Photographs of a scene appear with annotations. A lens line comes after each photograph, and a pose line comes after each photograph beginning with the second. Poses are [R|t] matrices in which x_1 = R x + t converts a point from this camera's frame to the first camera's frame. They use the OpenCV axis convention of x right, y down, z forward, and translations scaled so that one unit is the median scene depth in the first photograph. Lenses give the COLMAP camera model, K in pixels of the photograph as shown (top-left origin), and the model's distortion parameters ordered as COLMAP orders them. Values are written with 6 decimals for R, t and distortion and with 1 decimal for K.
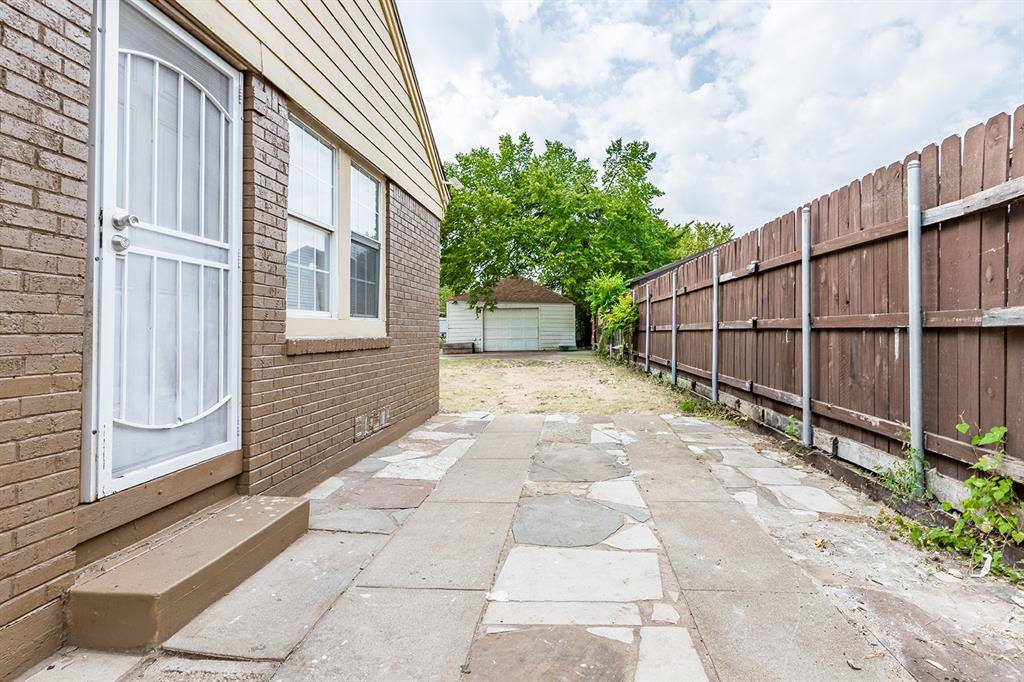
lens RADIAL K [[518.4, 0, 514.7], [0, 518.4, 326.3], [0, 0, 1]] dist [0.000496, 0.000161]
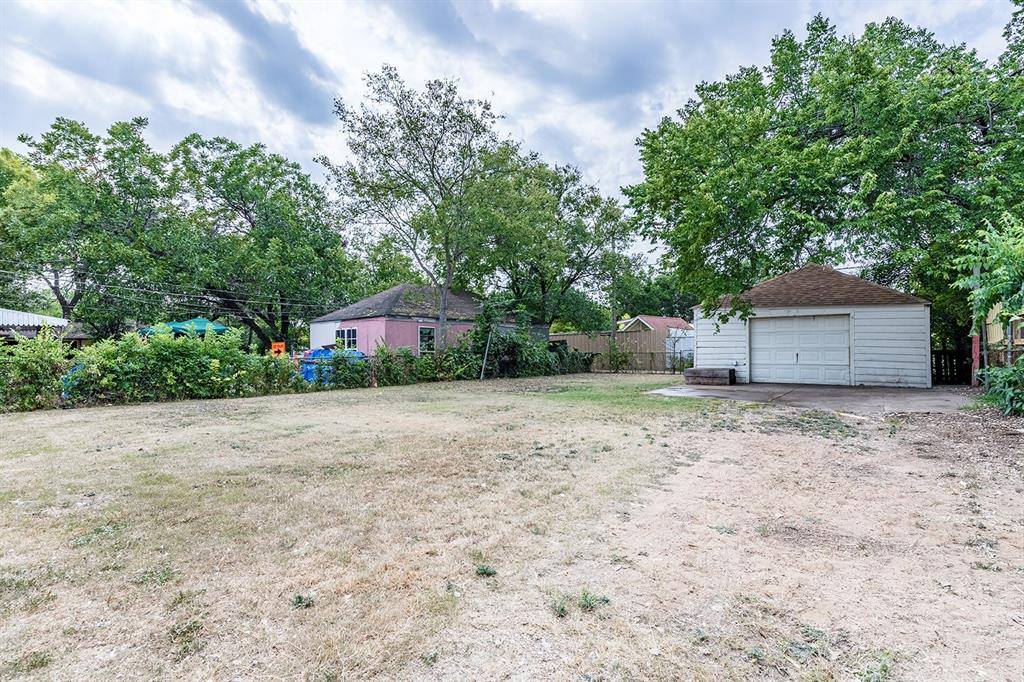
lens RADIAL K [[488.4, 0, 512.0], [0, 488.4, 341.0], [0, 0, 1]] dist [0.004285, 0.000788]
pose [[0.821706, 0.001979, -0.569909, 0.047398], [-0.006182, 0.999966, -0.005442, 0.000629], [0.569879, 0.007995, 0.821690, 0.319588]]
